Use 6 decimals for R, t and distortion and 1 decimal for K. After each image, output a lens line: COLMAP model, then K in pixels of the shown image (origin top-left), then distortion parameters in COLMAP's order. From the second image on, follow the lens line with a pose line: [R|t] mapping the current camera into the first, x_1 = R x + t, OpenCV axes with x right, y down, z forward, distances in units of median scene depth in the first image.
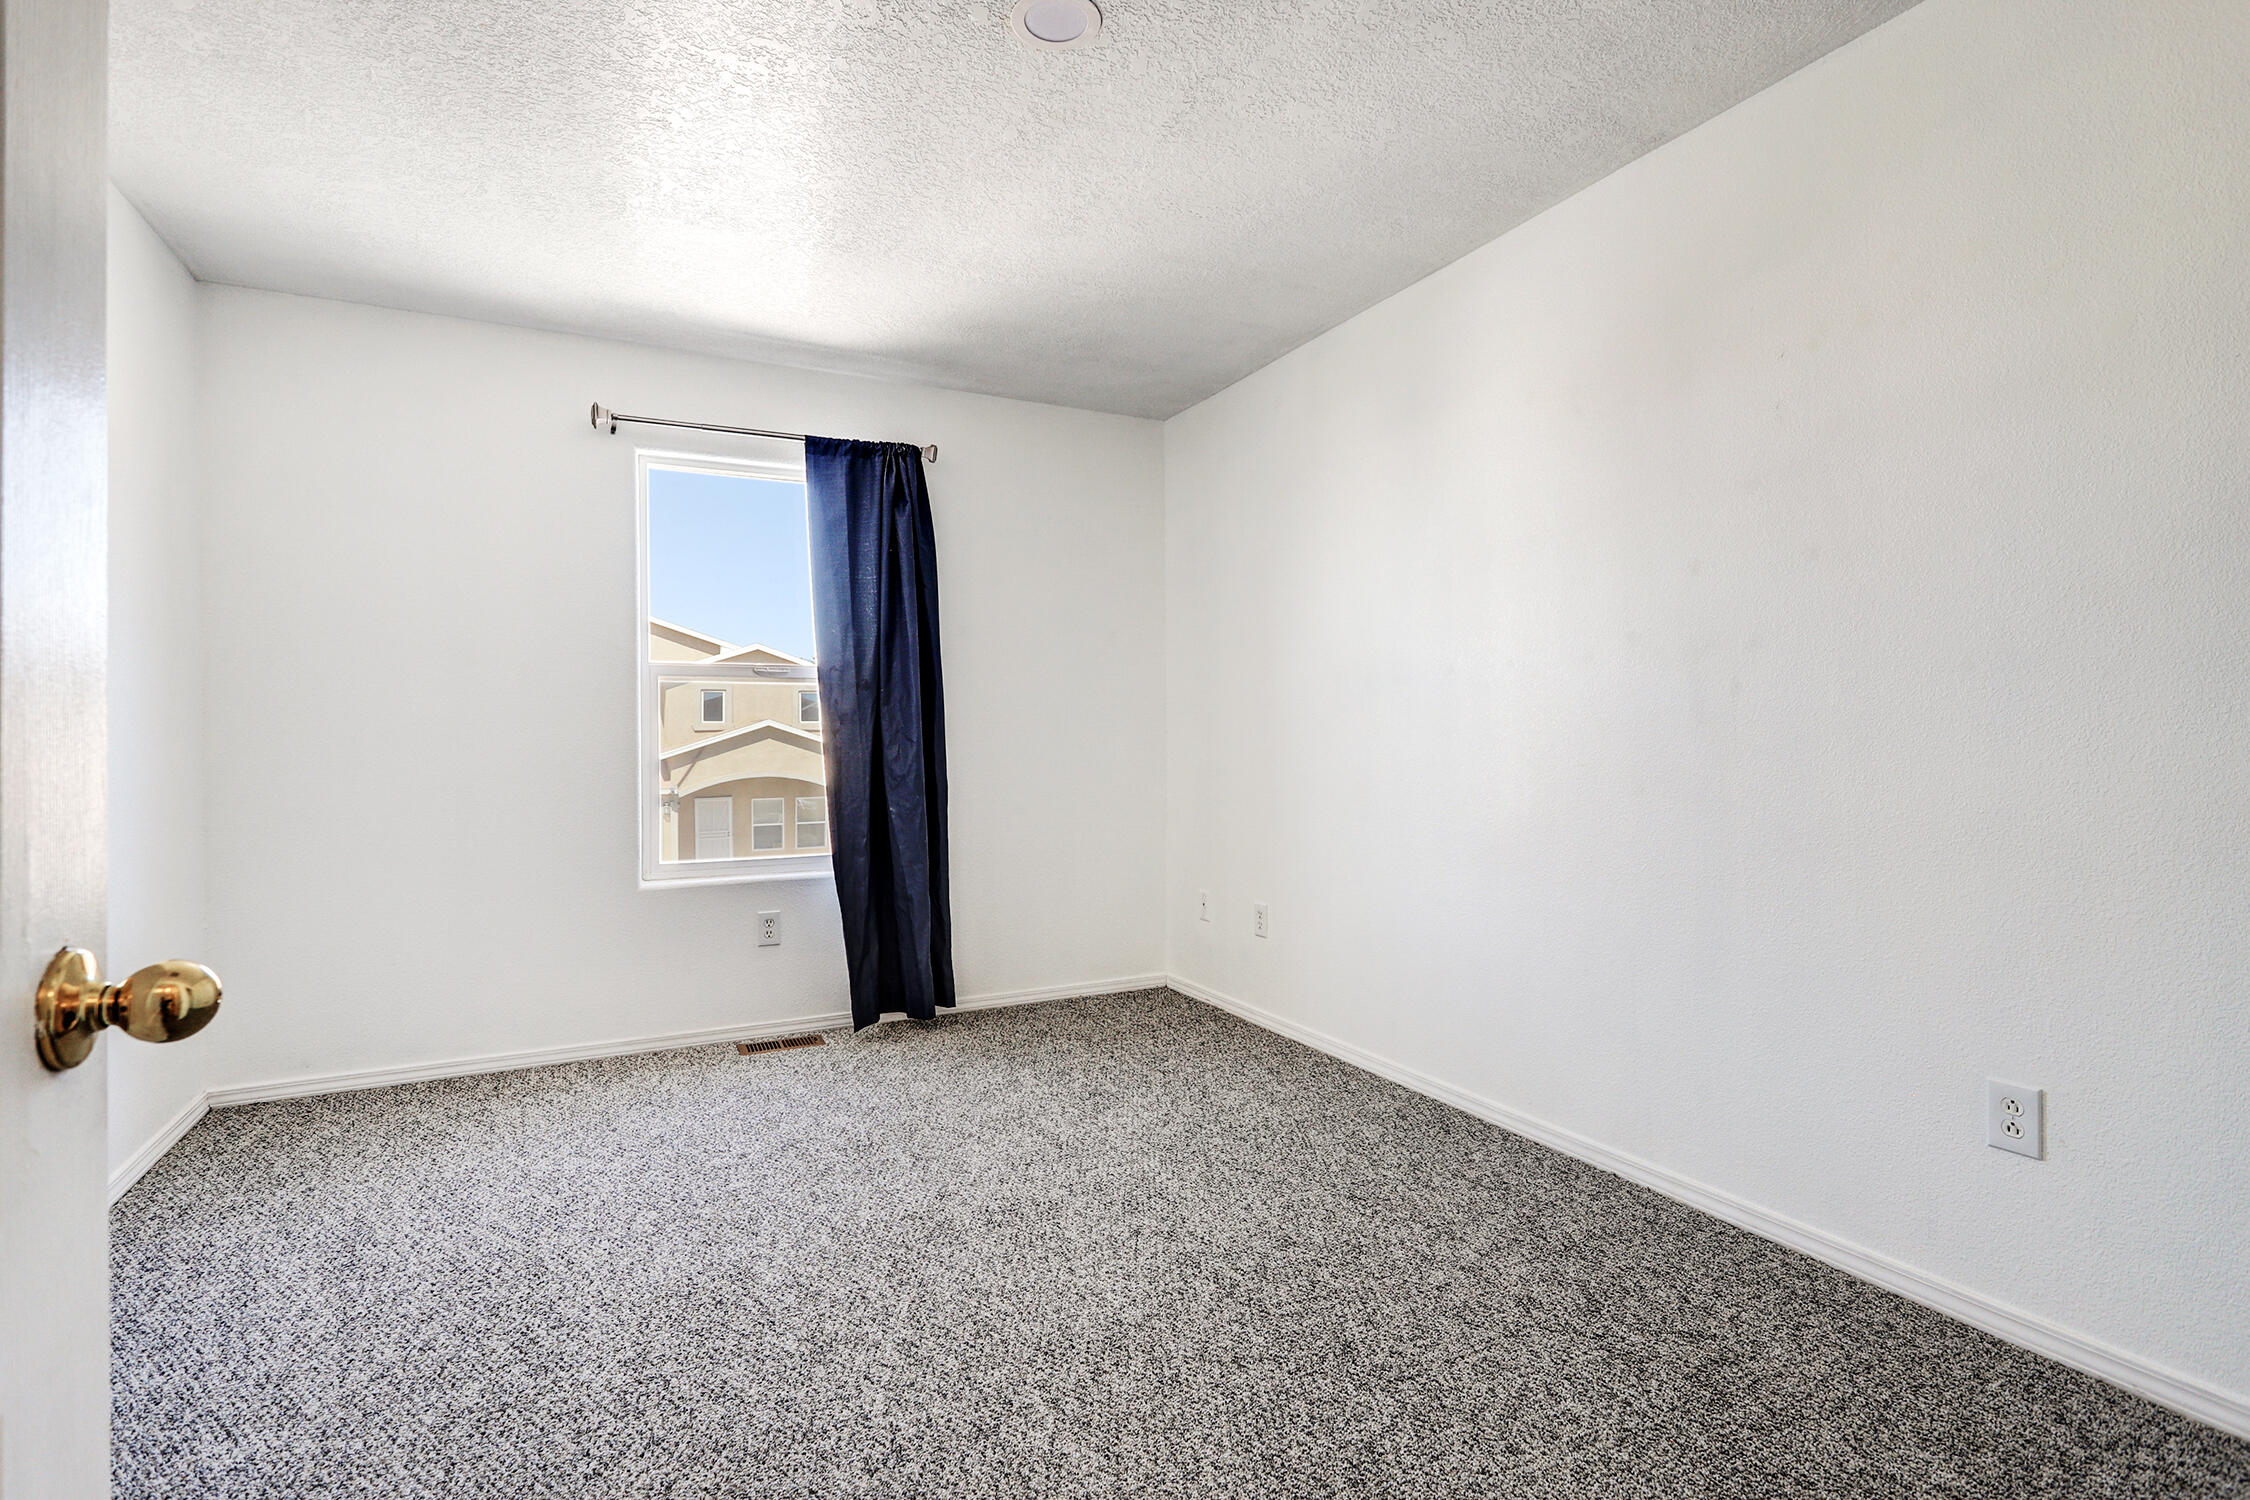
lens RADIAL K [[1073.8, 0, 1125.7], [0, 1073.8, 744.2], [0, 0, 1]] dist [-0.001535, -0.000157]
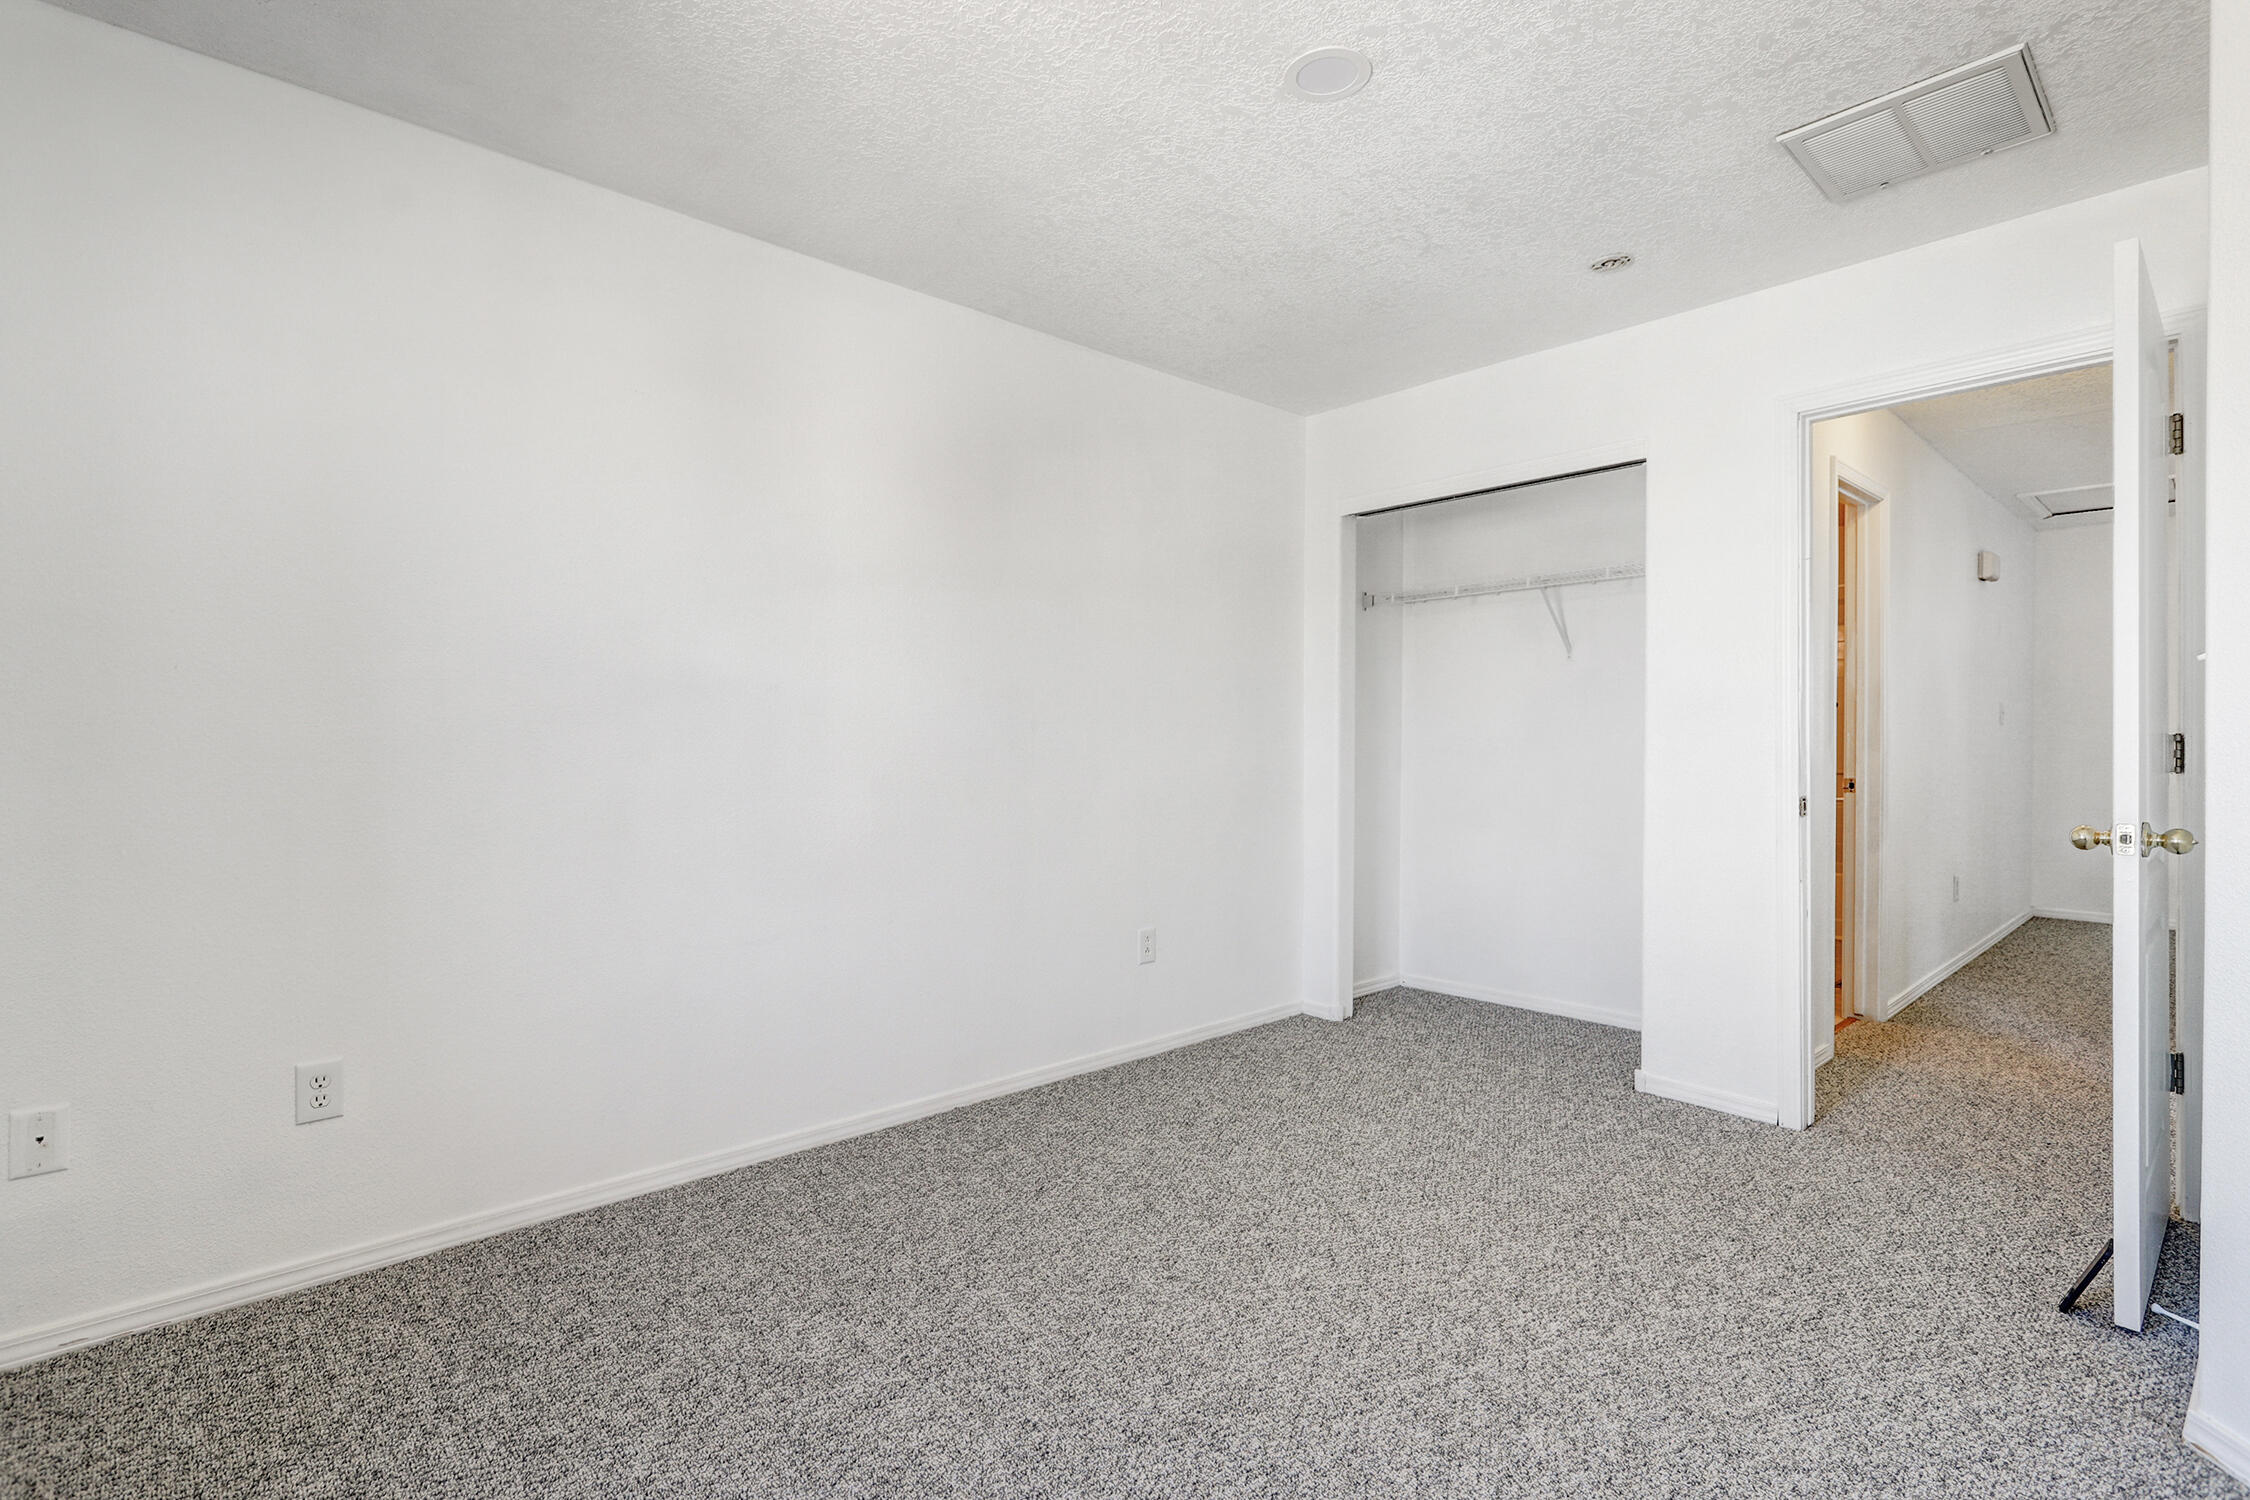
lens RADIAL K [[1073.8, 0, 1125.5], [0, 1073.8, 752.4], [0, 0, 1]] dist [-0.001535, -0.000157]
pose [[-0.289739, -0.000779, 0.957105, -0.795090], [0.000607, 0.999999, 0.000998, -0.013860], [-0.957105, 0.000871, -0.289739, 1.172889]]
